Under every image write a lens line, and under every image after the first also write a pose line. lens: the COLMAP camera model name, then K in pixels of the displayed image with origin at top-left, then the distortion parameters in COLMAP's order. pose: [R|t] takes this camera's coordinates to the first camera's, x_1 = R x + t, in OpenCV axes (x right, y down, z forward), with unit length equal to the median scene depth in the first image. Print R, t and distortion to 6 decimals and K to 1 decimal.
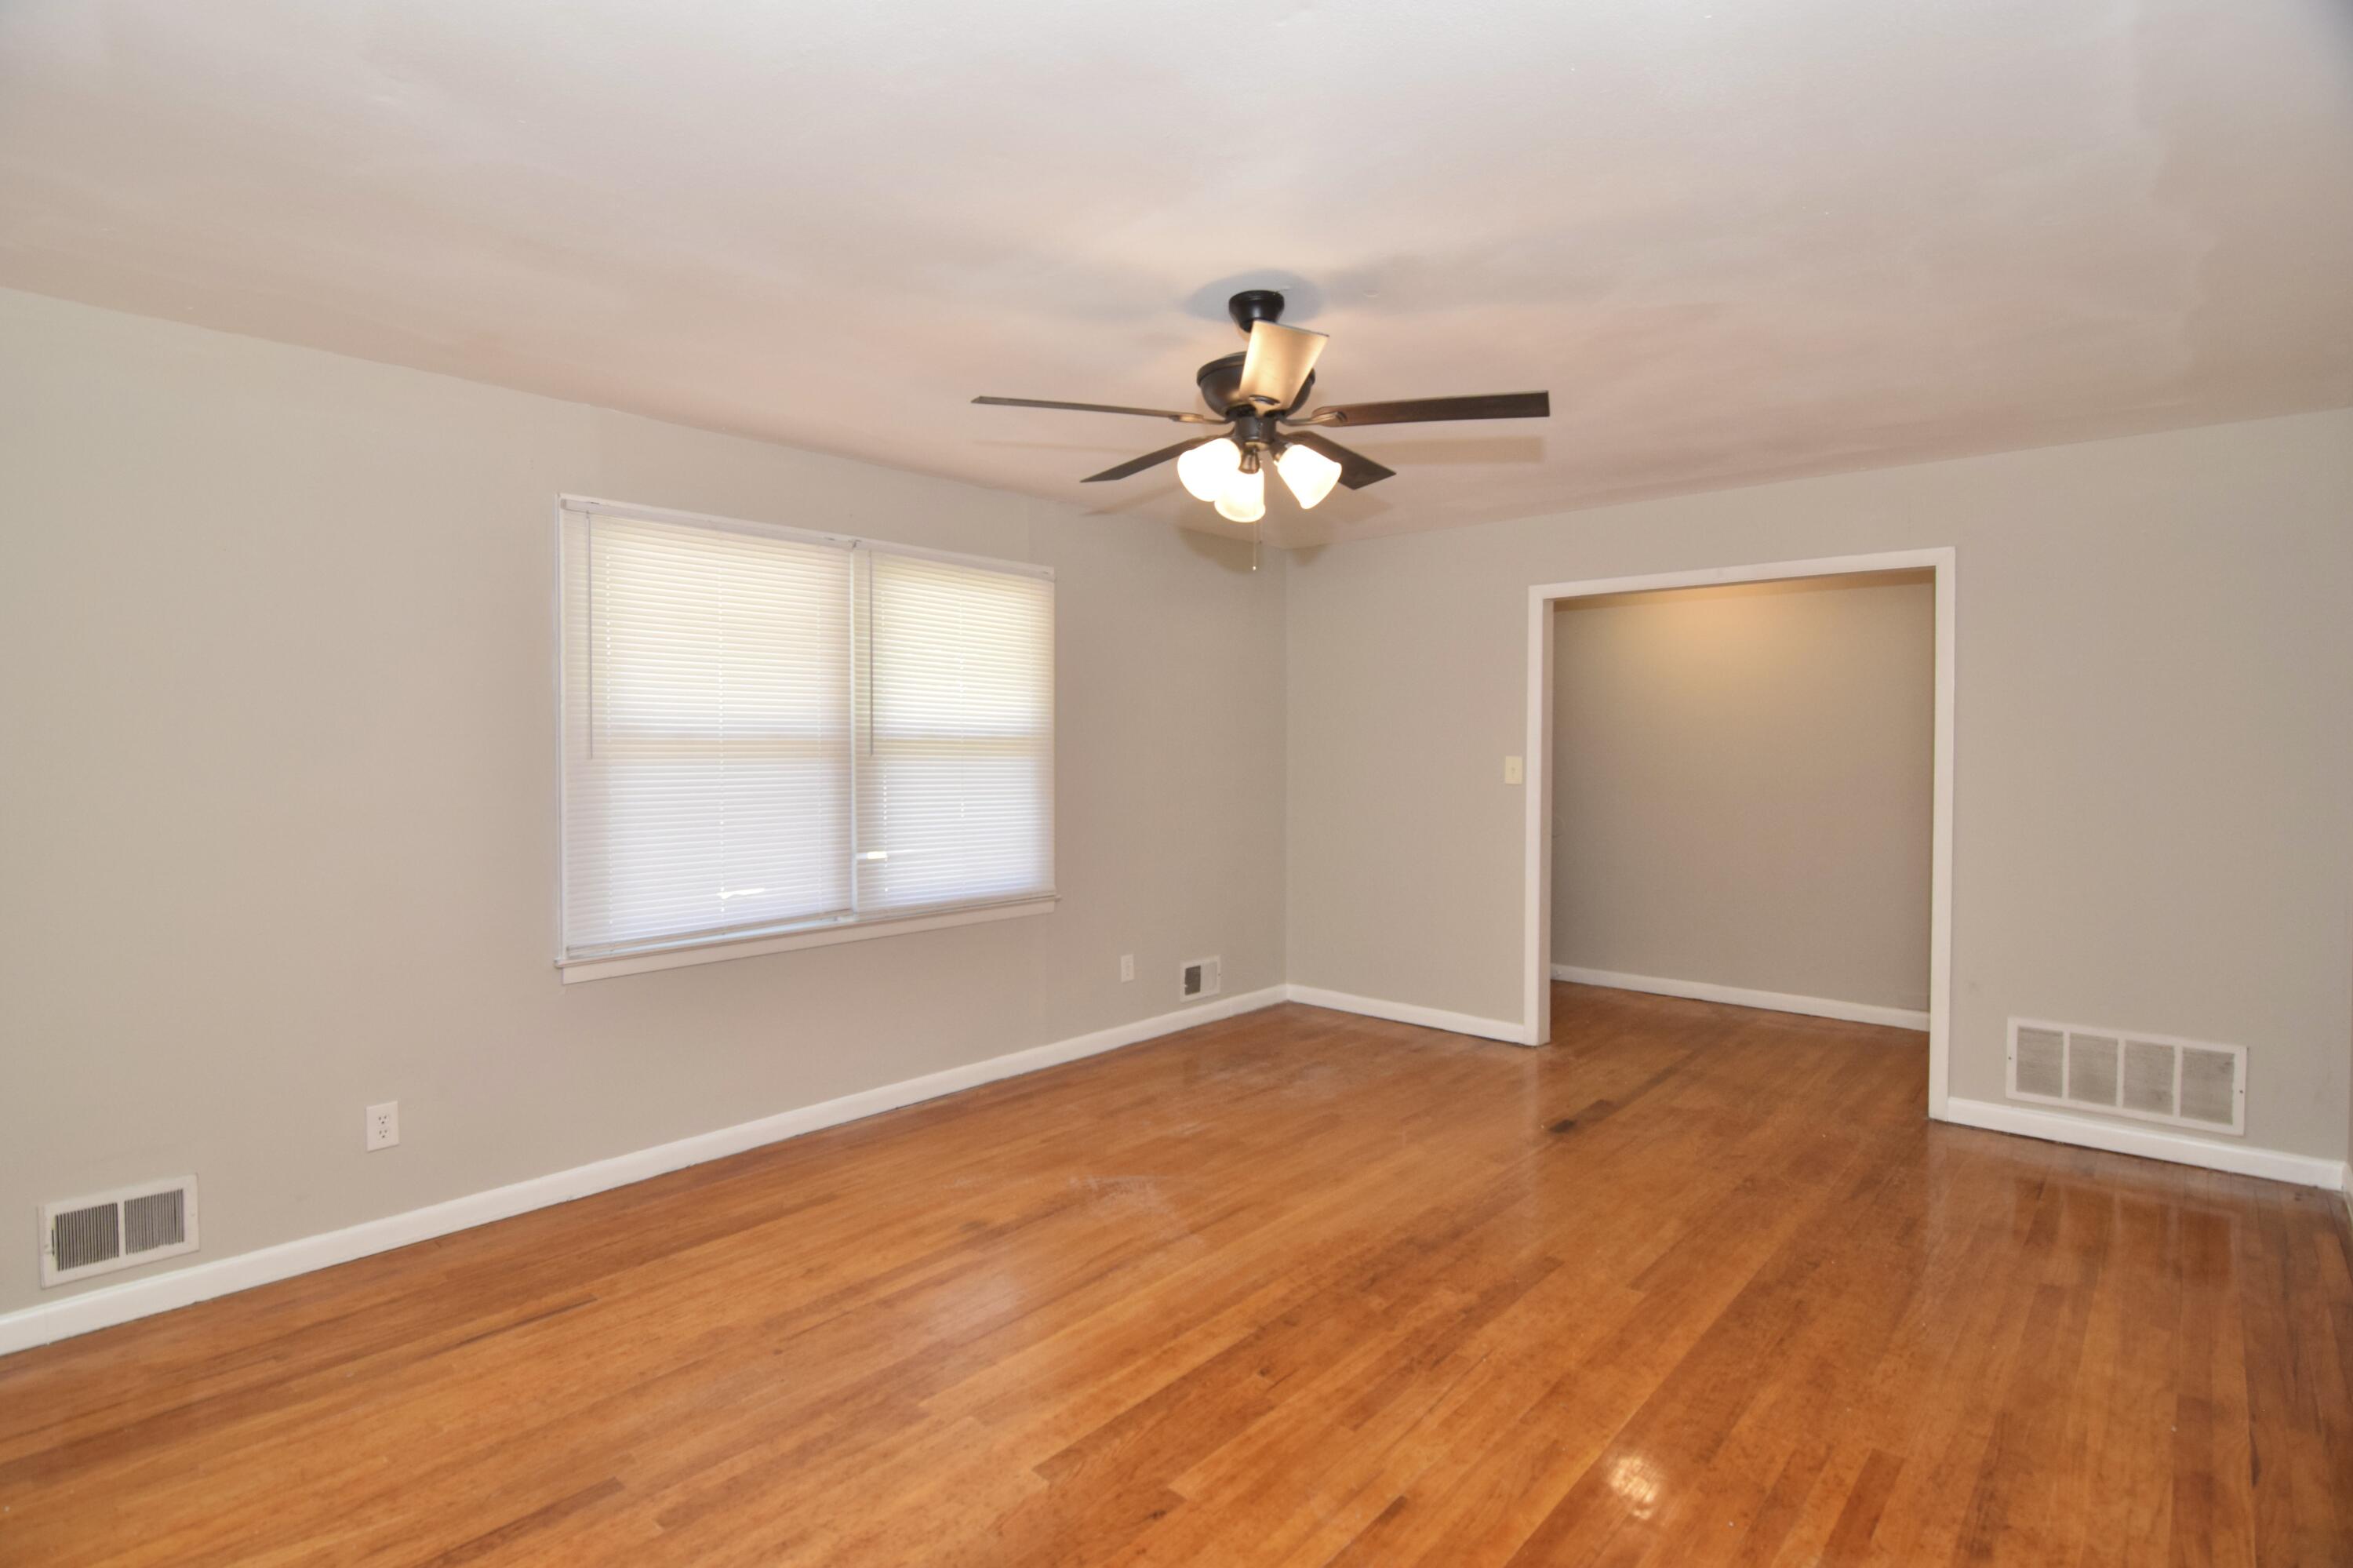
lens RADIAL K [[1137.6, 0, 1176.5], [0, 1137.6, 784.0], [0, 0, 1]] dist [-0.011780, -0.001343]
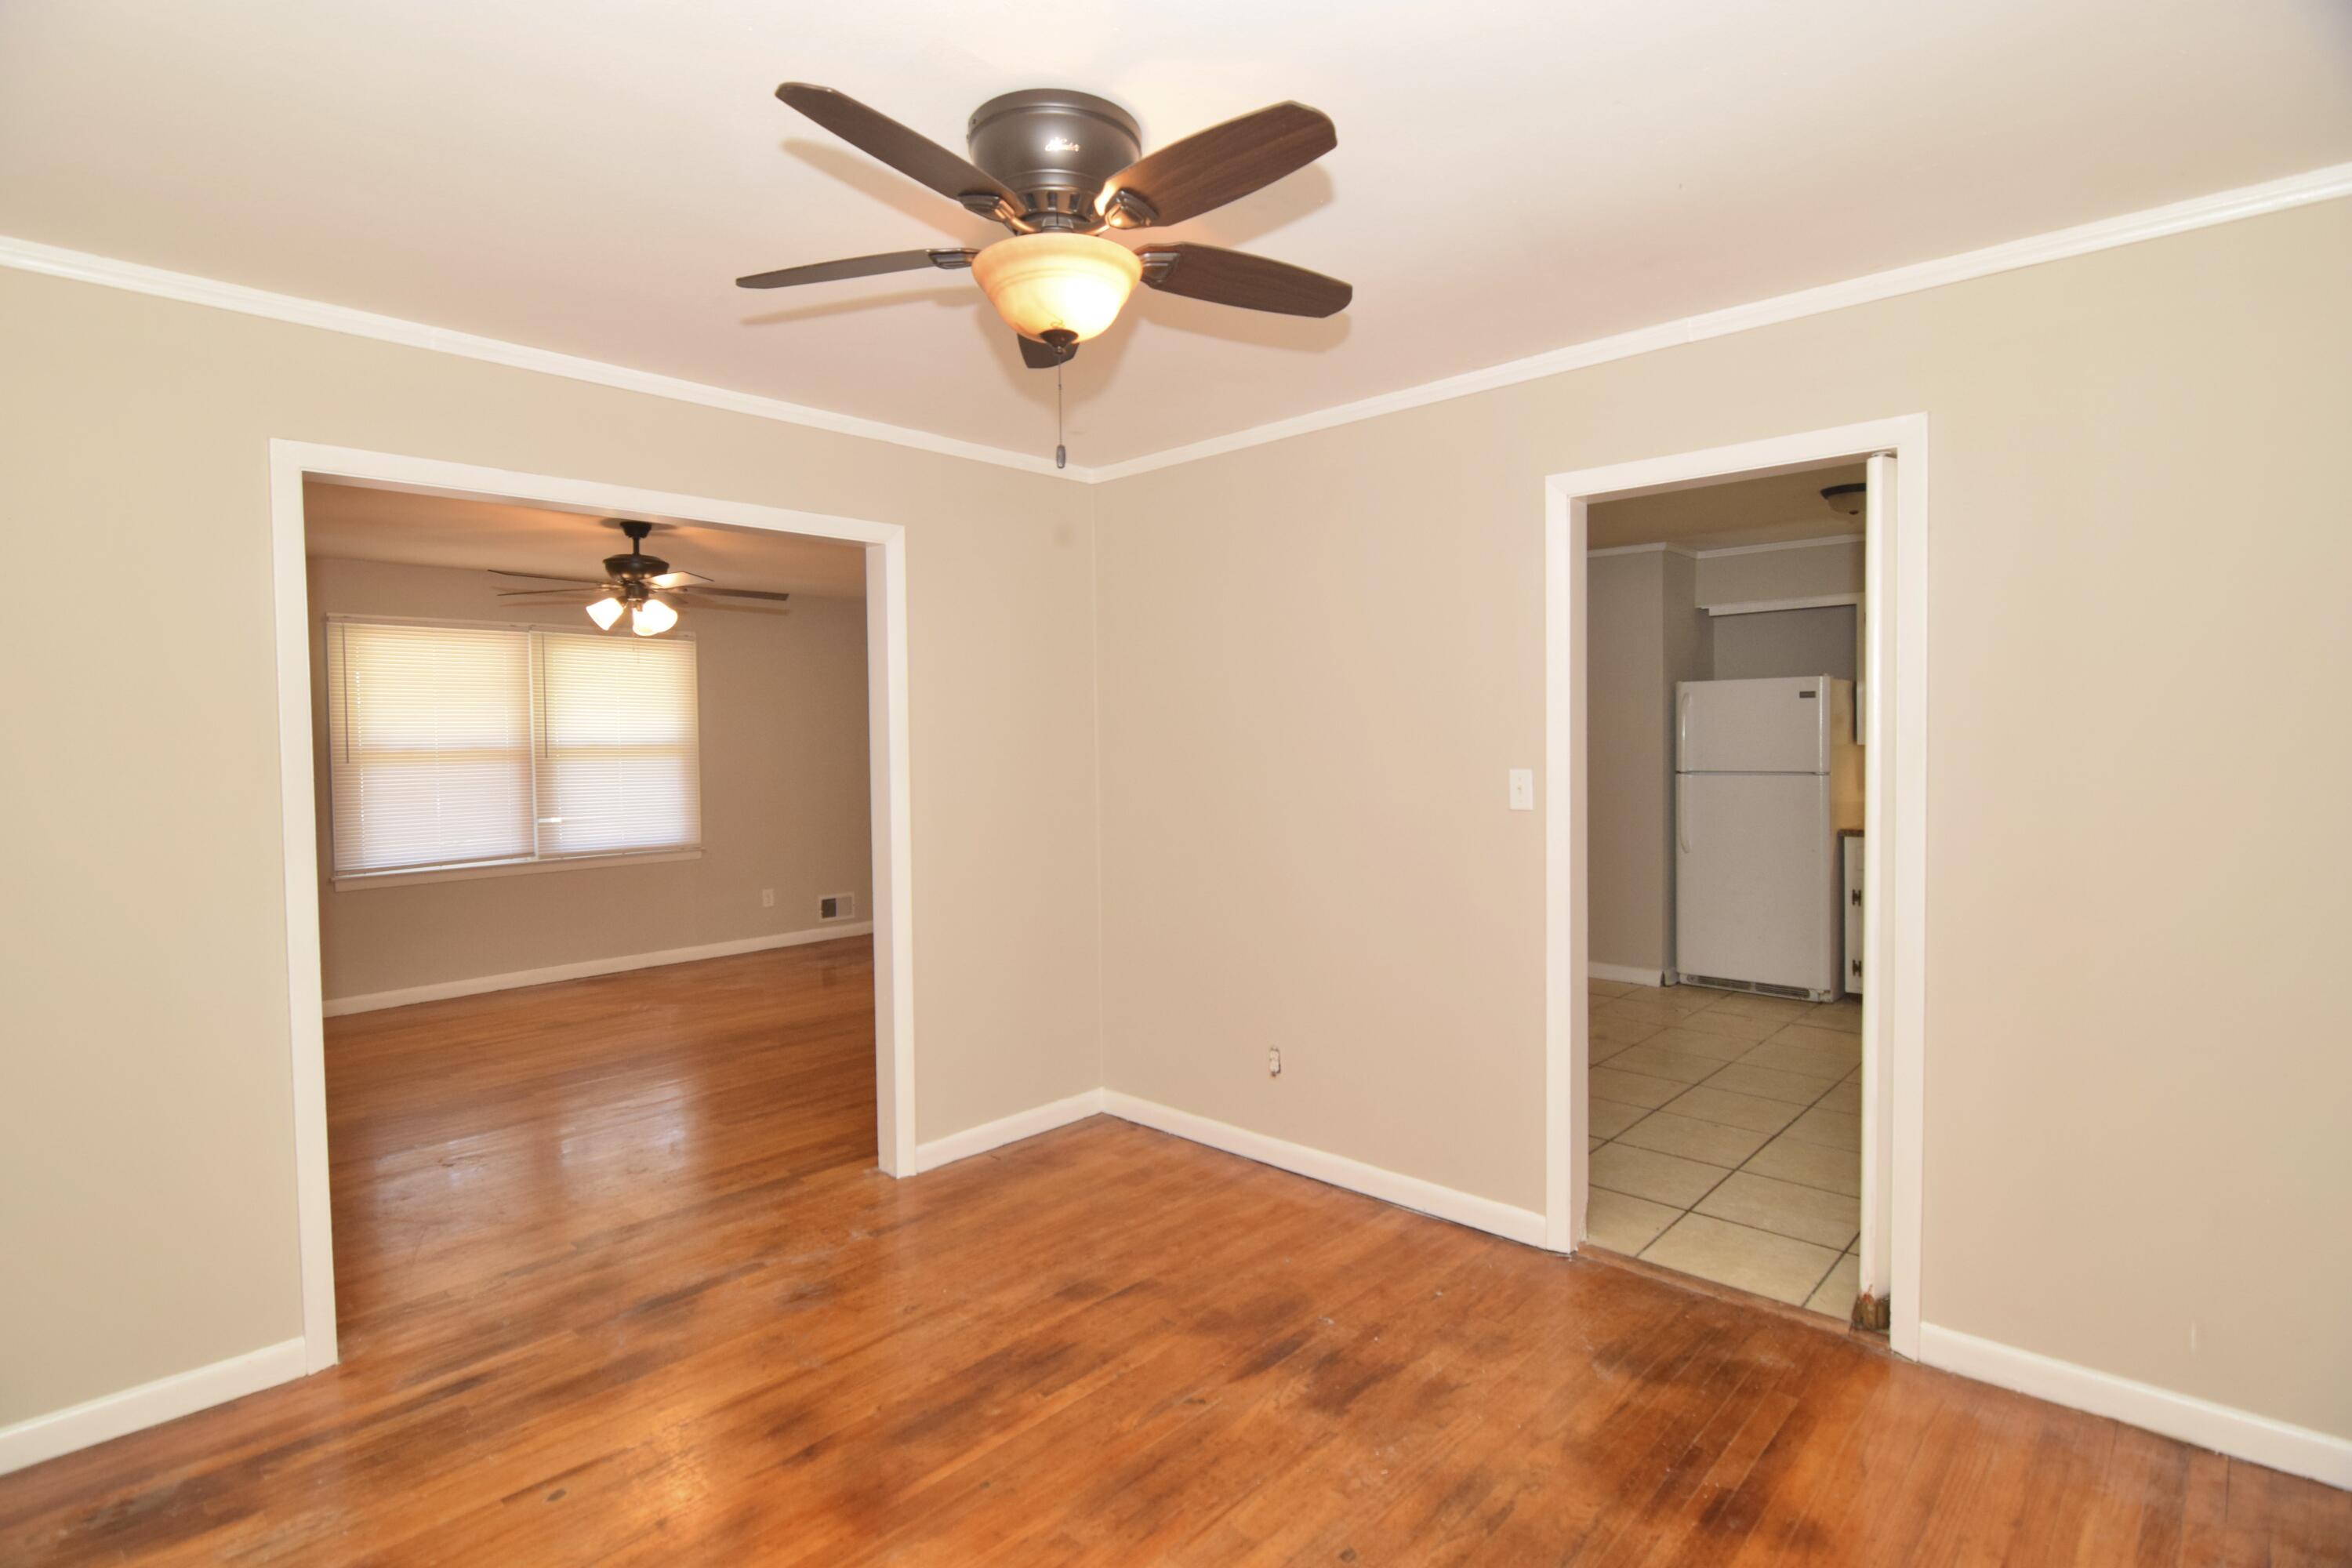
lens RADIAL K [[1120.2, 0, 1161.7], [0, 1120.2, 783.0], [0, 0, 1]] dist [0.000005, -0.010936]
pose [[0.999507, -0.014376, -0.027898, 0.792510], [0.014558, 0.999874, 0.006330, 0.016476], [0.027804, -0.006733, 0.999591, -0.691871]]
